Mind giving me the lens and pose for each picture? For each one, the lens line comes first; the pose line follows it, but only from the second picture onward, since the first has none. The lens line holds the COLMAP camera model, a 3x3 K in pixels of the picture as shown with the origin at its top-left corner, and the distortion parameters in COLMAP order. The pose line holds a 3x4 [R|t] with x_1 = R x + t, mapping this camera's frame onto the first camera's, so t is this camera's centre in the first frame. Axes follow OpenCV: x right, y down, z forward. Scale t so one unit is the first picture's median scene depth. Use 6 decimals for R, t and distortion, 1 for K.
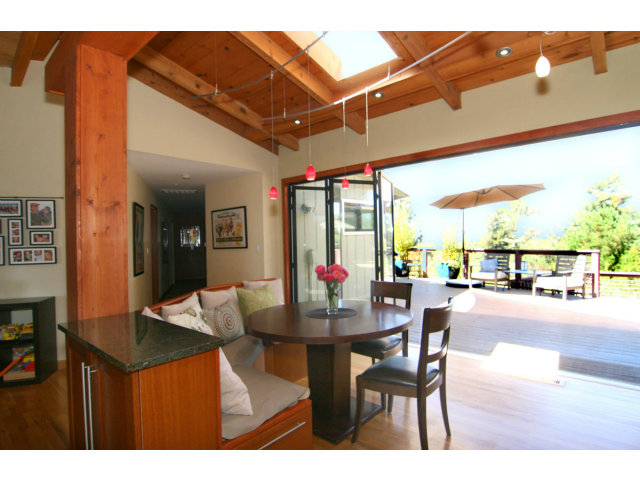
lens RADIAL K [[338.9, 0, 320.0], [0, 338.9, 240.0], [0, 0, 1]] dist [-0.002801, -0.001841]
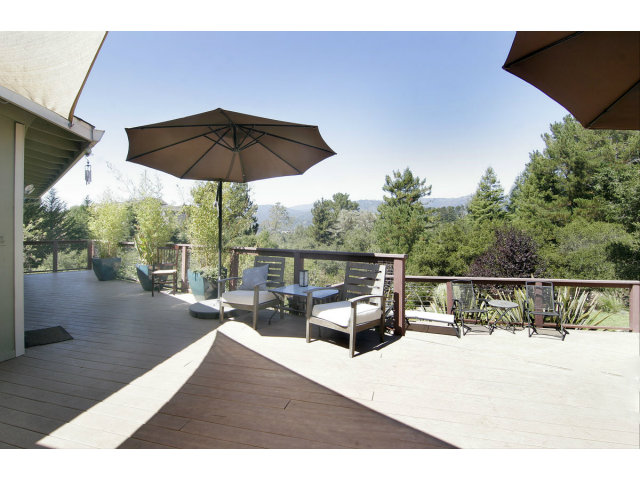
lens RADIAL K [[338.9, 0, 320.0], [0, 338.9, 240.0], [0, 0, 1]] dist [-0.002801, -0.001841]
pose [[0.893453, -0.004615, 0.449132, 0.071149], [-0.009959, 0.999498, 0.030082, -0.001898], [-0.449045, -0.031350, 0.892959, 0.089499]]
